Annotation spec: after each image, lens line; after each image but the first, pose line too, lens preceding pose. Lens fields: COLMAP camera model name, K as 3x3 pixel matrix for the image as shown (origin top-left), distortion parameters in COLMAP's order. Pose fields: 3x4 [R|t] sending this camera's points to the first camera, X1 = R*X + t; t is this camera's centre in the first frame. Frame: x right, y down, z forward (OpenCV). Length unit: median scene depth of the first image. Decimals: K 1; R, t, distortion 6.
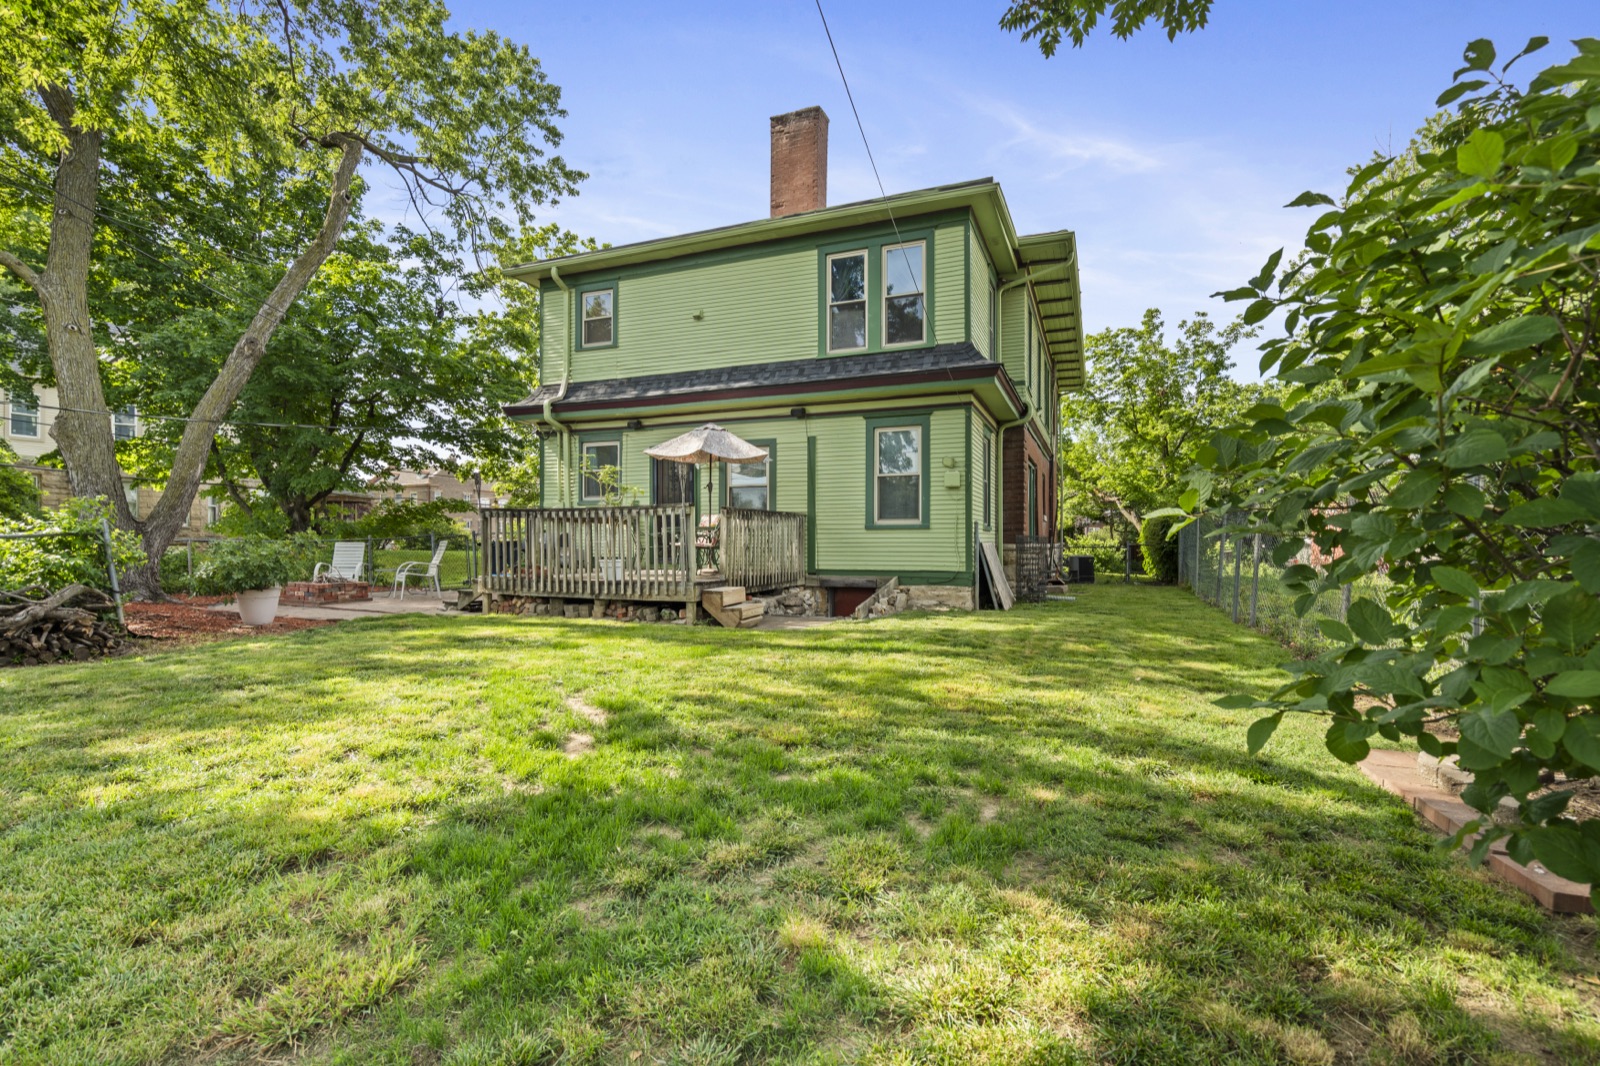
lens RADIAL K [[740.2, 0, 786.7], [0, 740.2, 536.5], [0, 0, 1]] dist [0.002735, 0.000919]
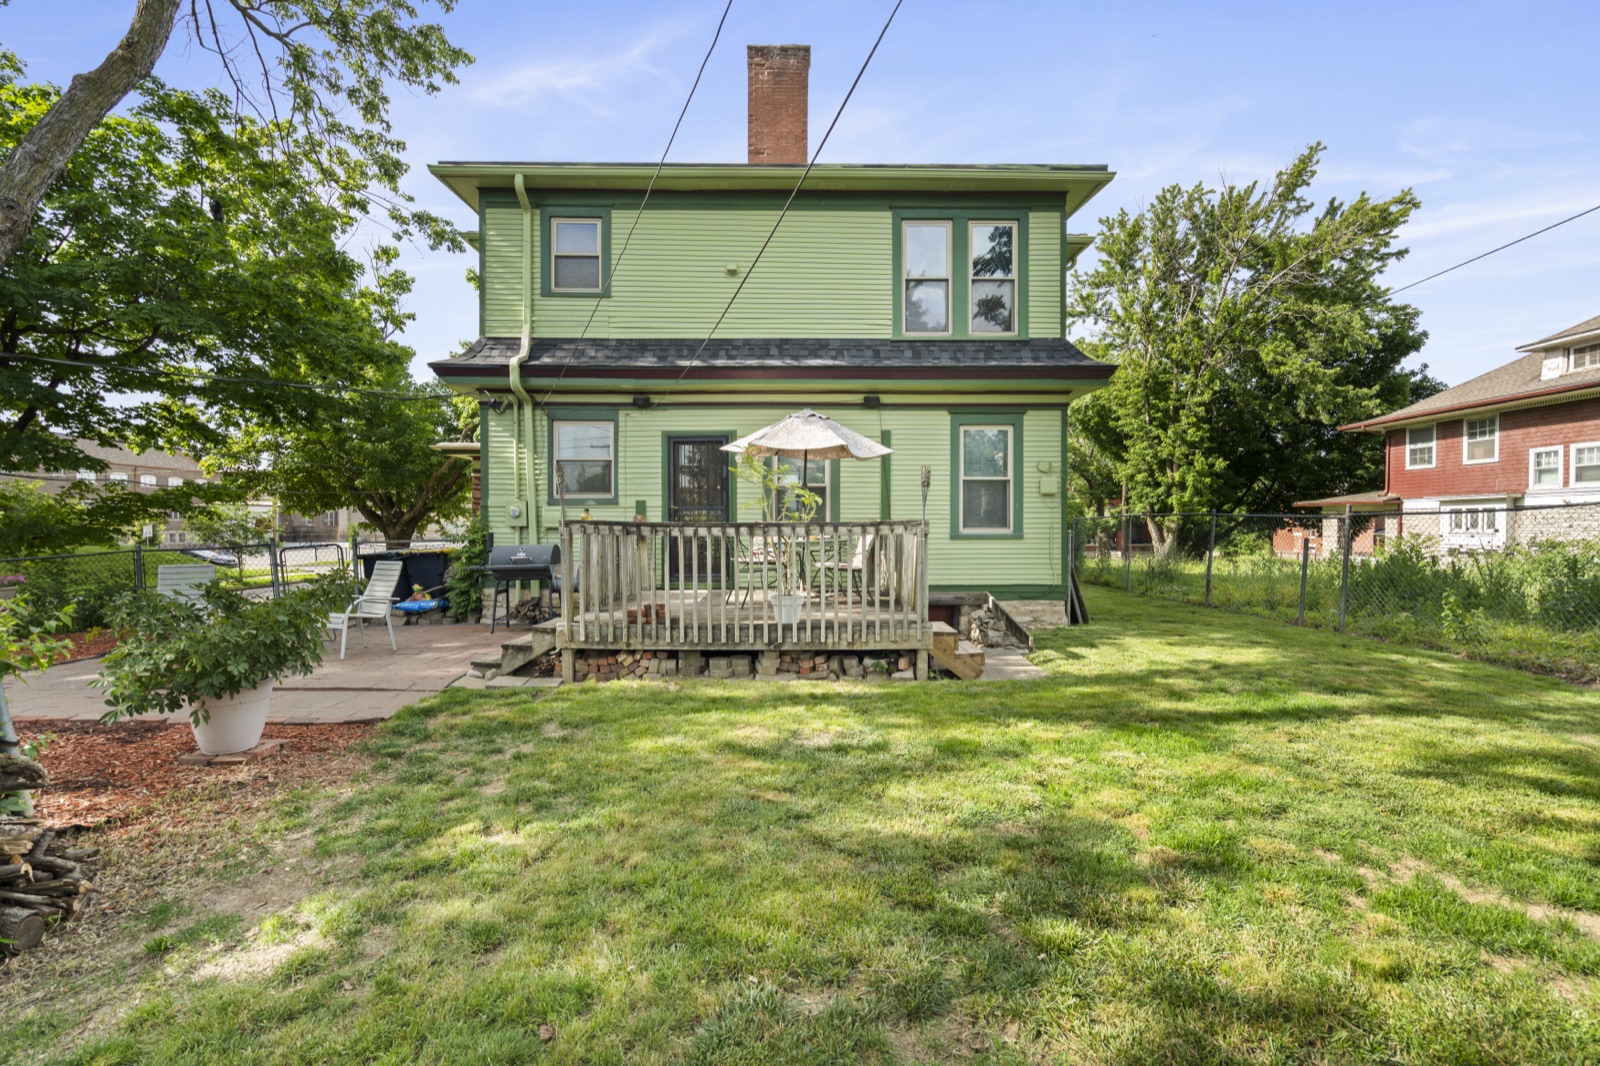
lens RADIAL K [[740.2, 0, 811.5], [0, 740.2, 526.0], [0, 0, 1]] dist [0.002735, 0.000919]
pose [[0.916259, -0.002420, 0.400579, -0.376560], [-0.000870, 0.999967, 0.008031, -0.030699], [-0.400586, -0.007707, 0.916227, 0.244003]]
